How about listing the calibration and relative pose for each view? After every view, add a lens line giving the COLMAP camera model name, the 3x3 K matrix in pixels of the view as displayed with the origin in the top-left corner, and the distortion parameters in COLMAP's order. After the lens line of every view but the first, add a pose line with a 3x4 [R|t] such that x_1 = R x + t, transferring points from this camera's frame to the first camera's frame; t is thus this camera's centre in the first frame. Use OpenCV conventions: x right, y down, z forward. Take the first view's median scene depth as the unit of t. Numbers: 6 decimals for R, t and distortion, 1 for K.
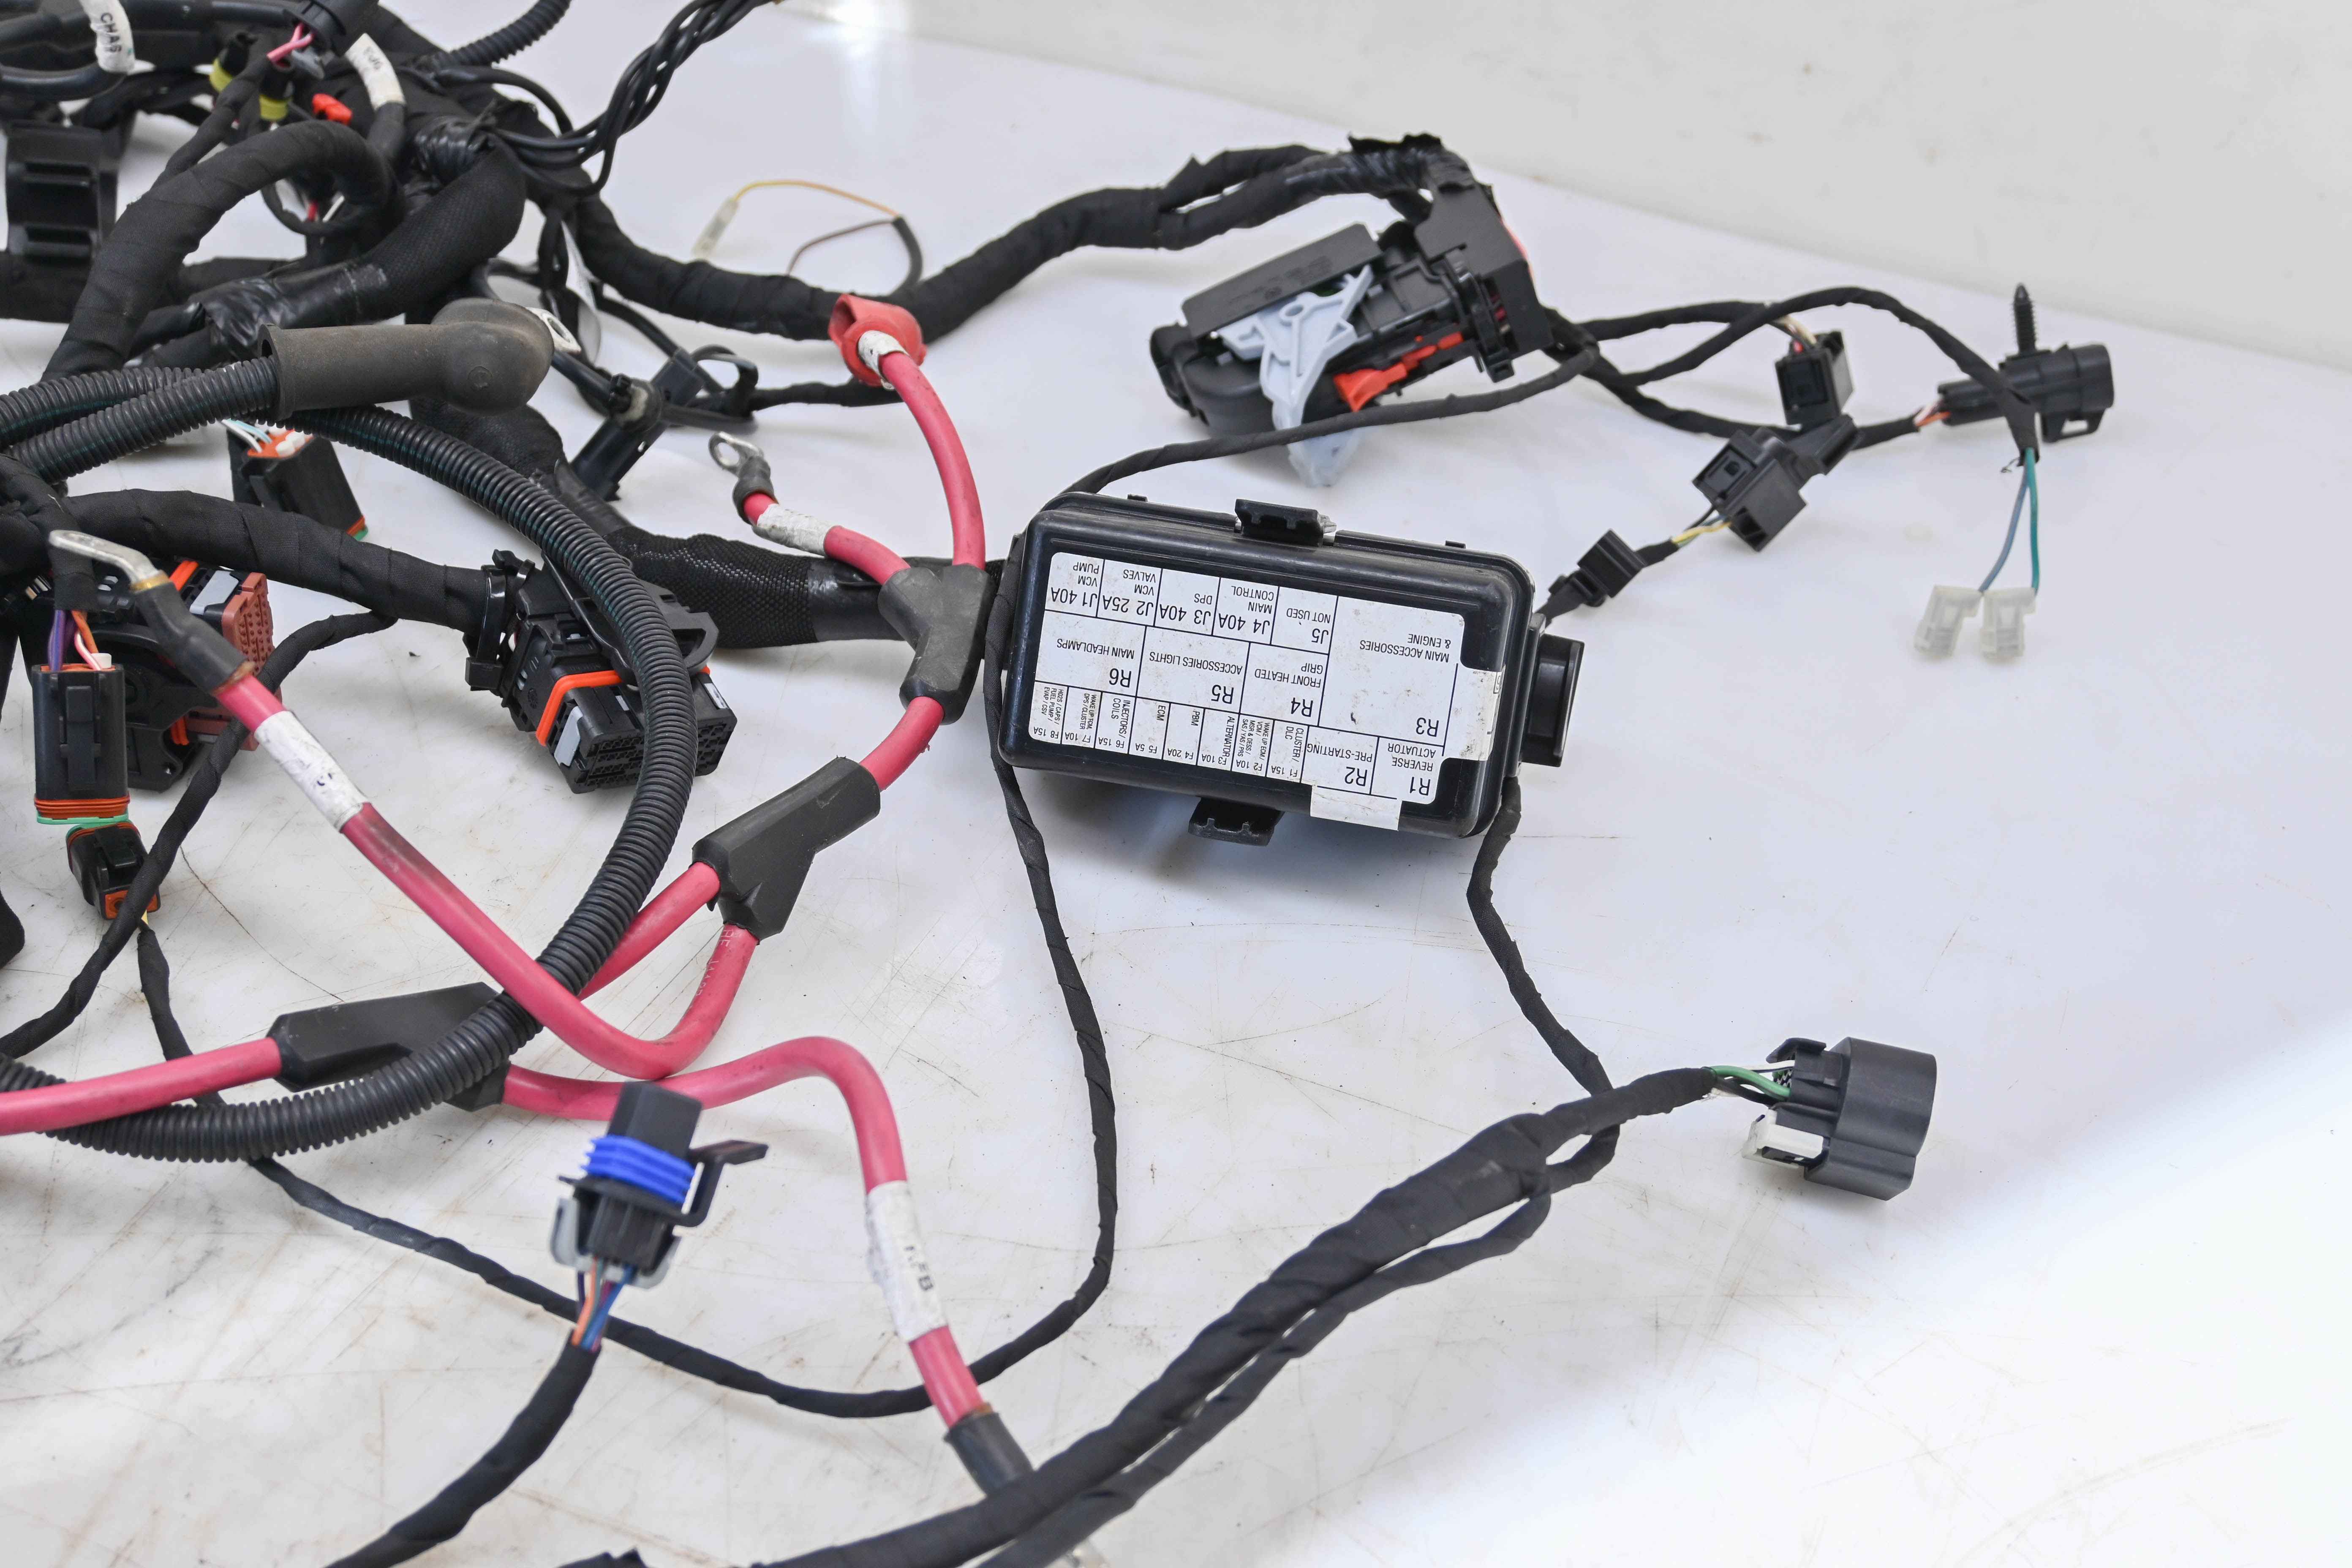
lens RADIAL K [[2635.3, 0, 1176.0], [0, 2635.3, 784.0], [0, 0, 1]] dist [-0.007996, -0.004000]
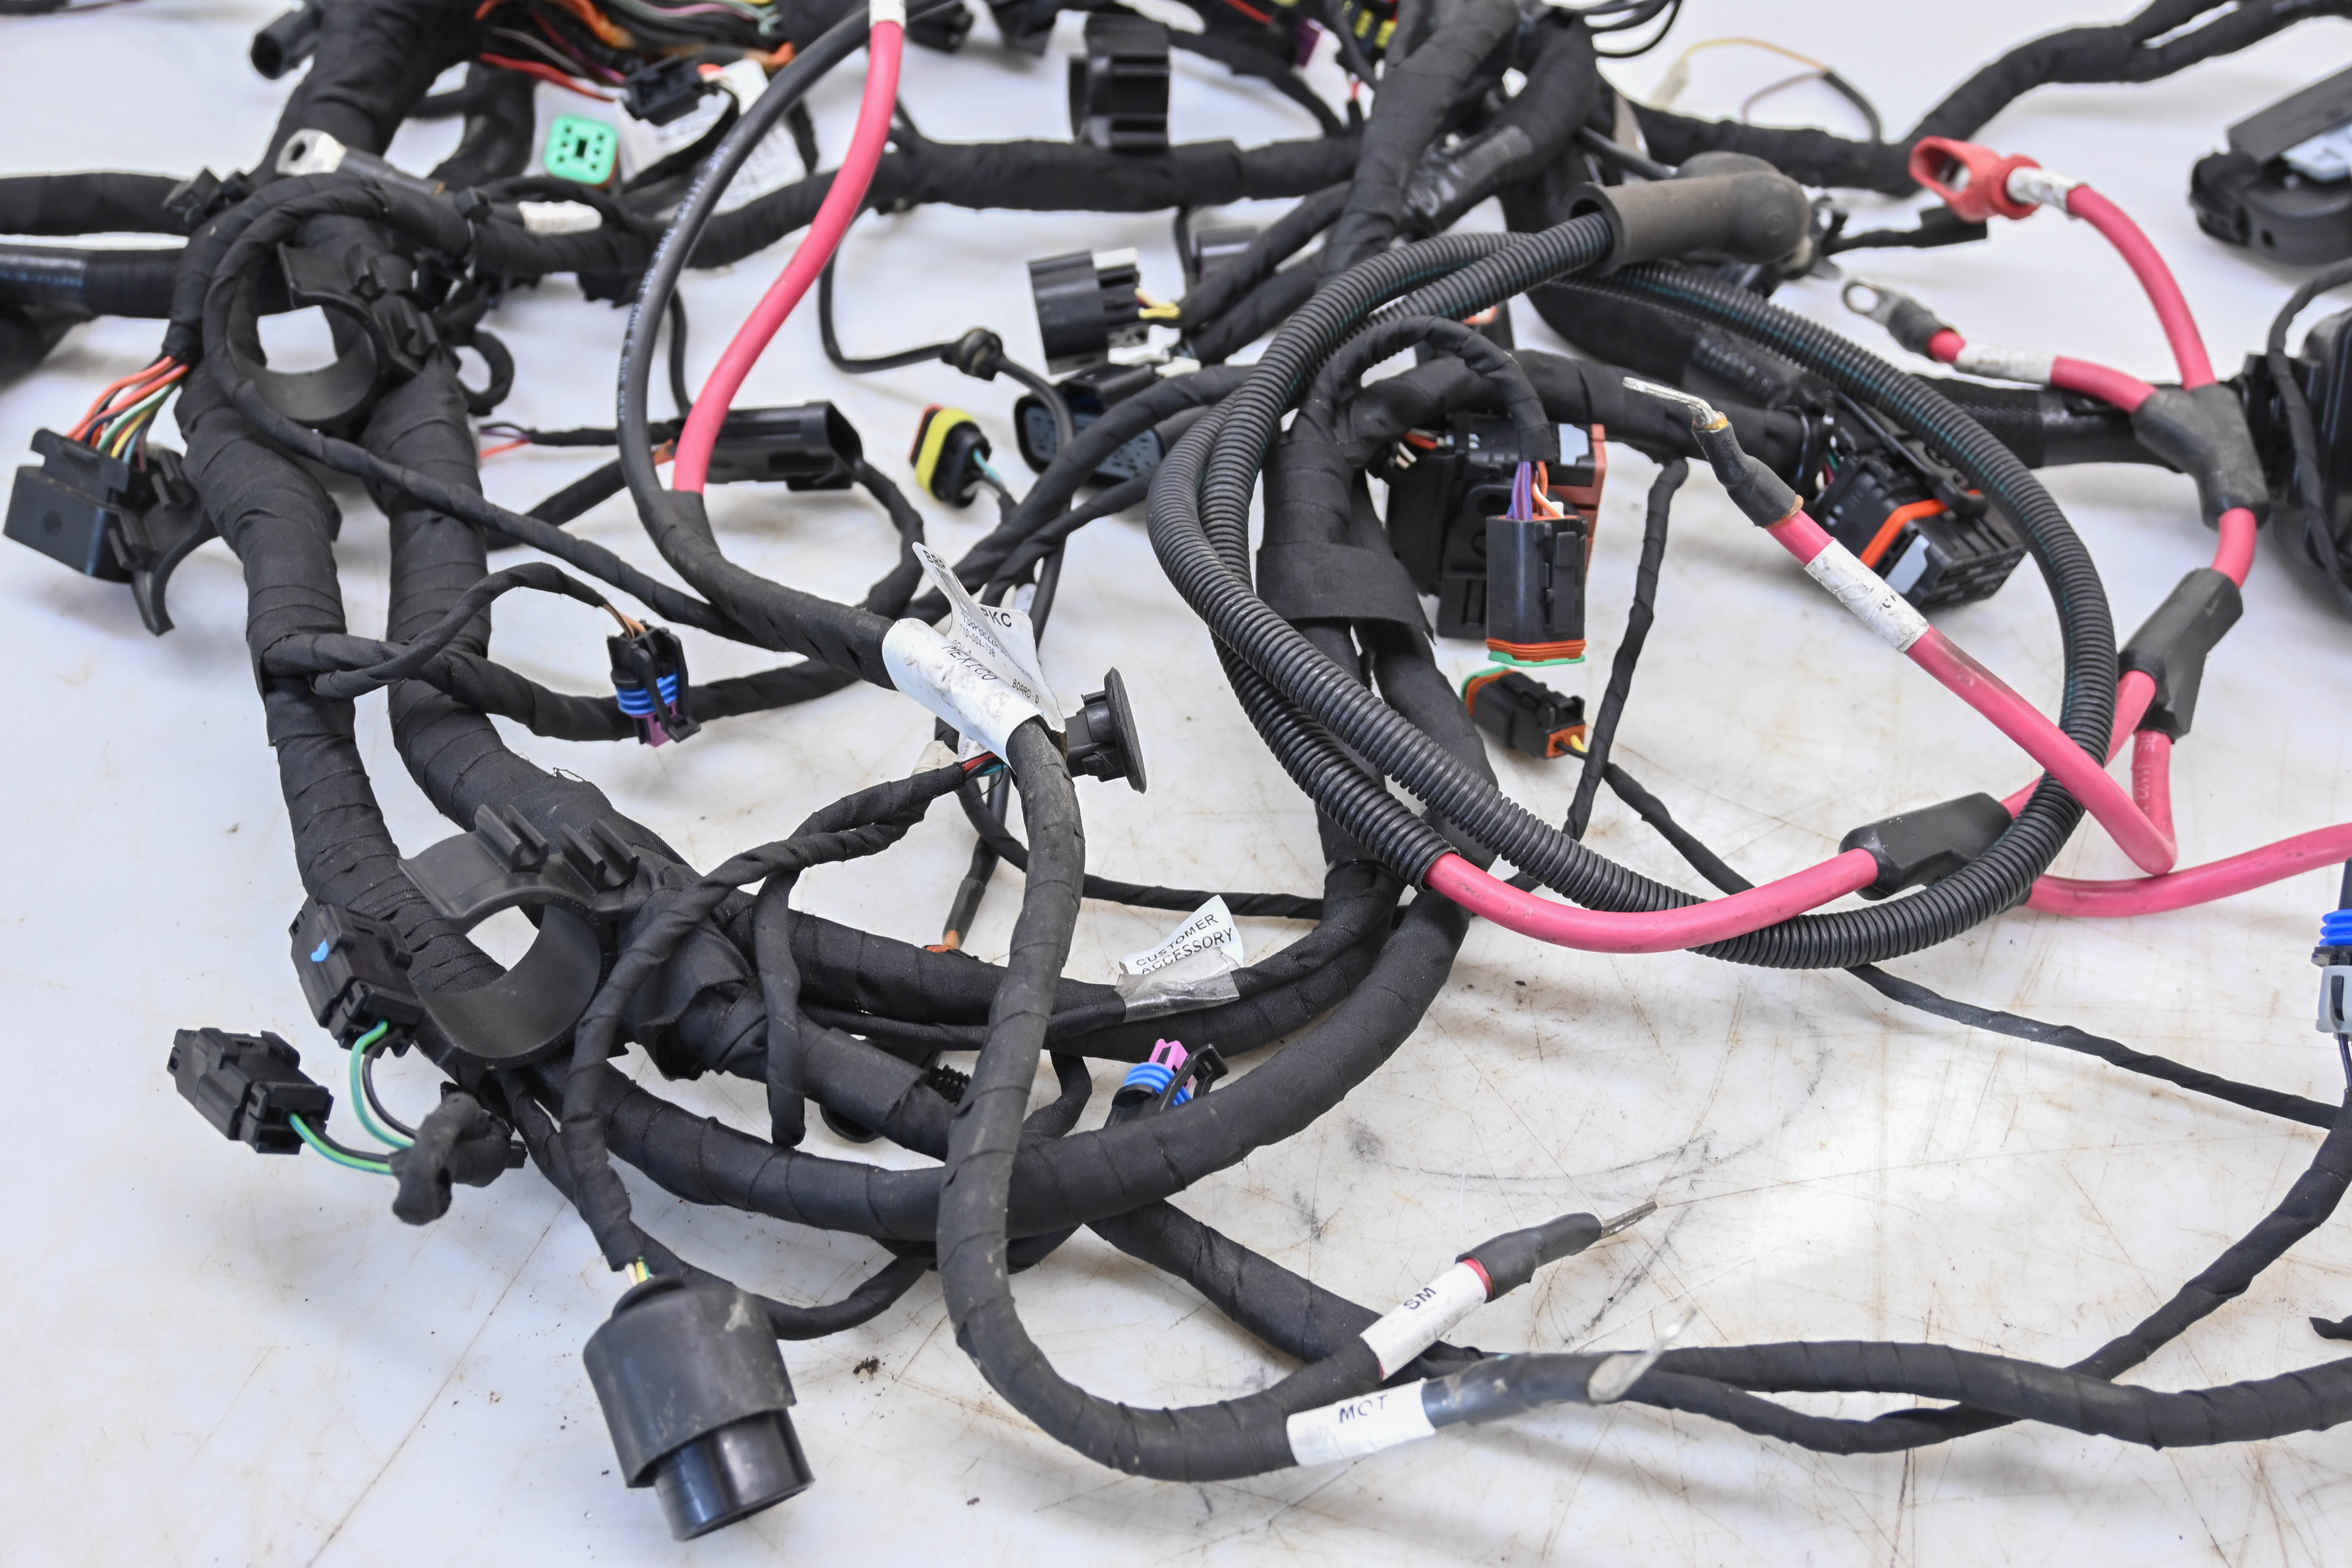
lens RADIAL K [[2635.3, 0, 1176.0], [0, 2635.3, 784.0], [0, 0, 1]] dist [-0.007996, -0.004000]
pose [[0.998319, -0.053654, -0.021938, -0.495295], [0.054457, 0.997801, 0.037796, 0.012754], [0.019862, -0.038927, 0.999045, -0.049517]]
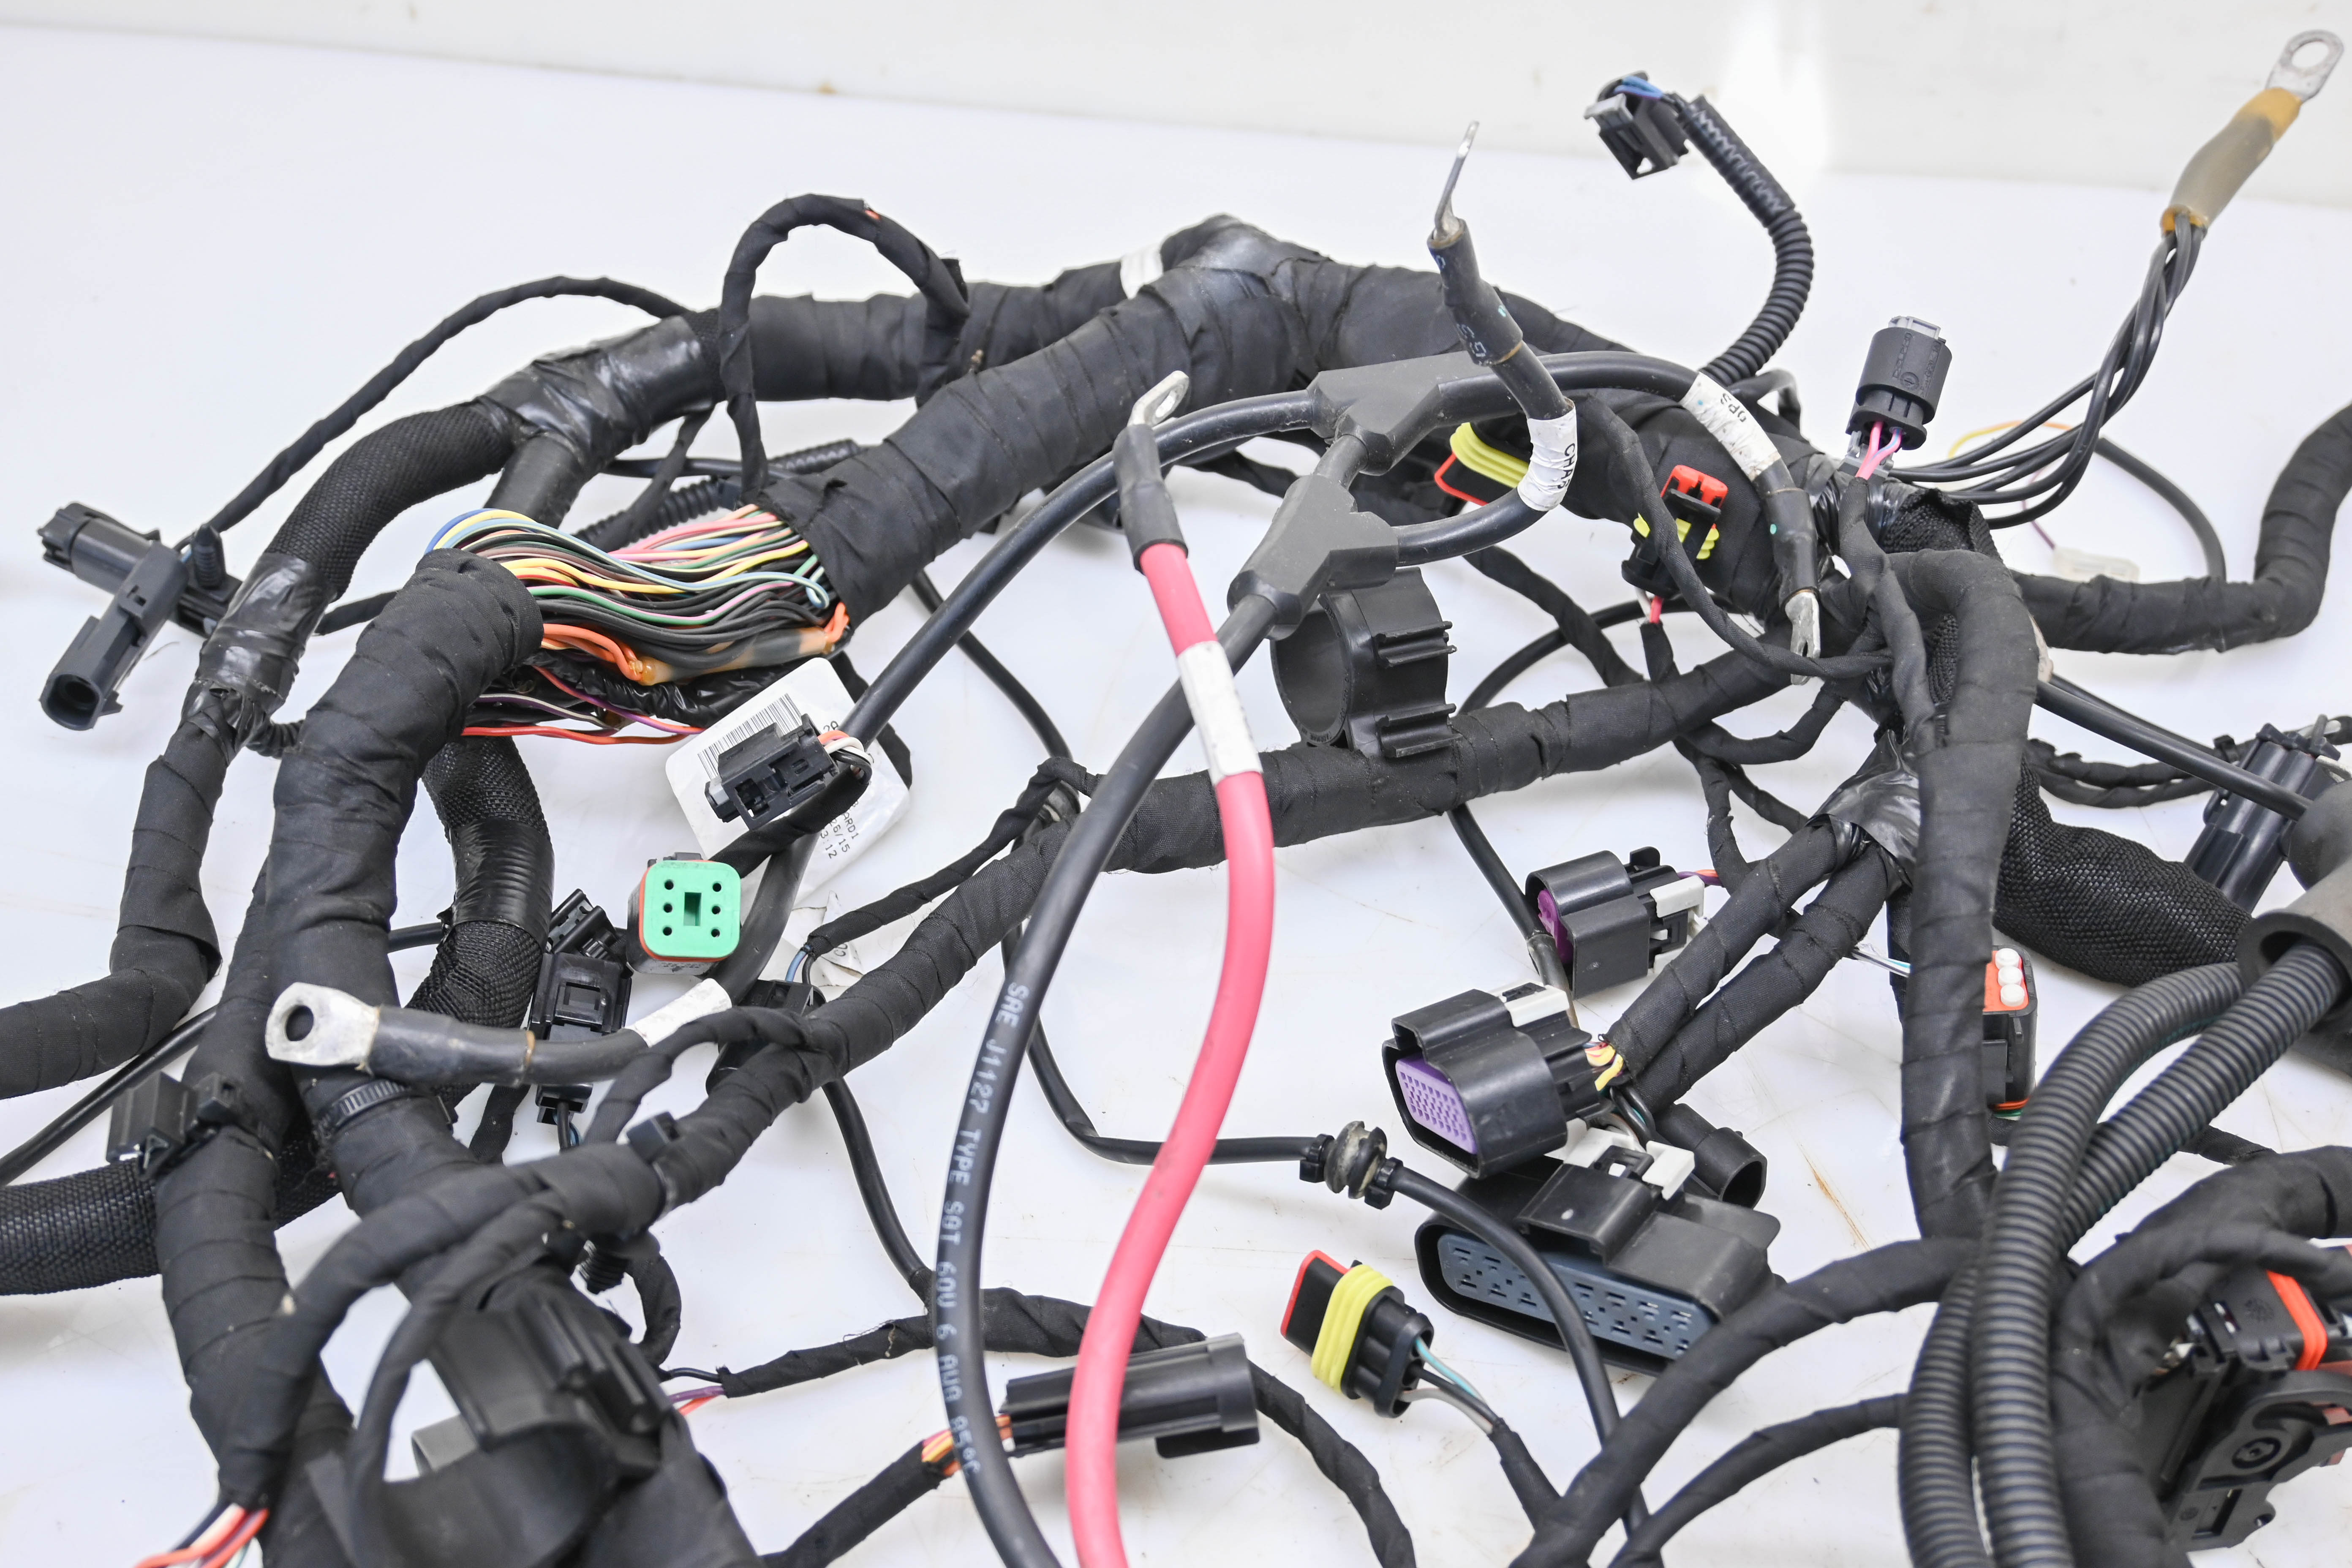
lens RADIAL K [[2635.3, 0, 1176.0], [0, 2635.3, 784.0], [0, 0, 1]] dist [-0.007996, -0.004000]
pose [[0.968128, -0.194578, 0.157692, -0.754268], [0.181988, 0.979097, 0.090829, -0.332238], [-0.172070, -0.059236, 0.983302, 0.332082]]
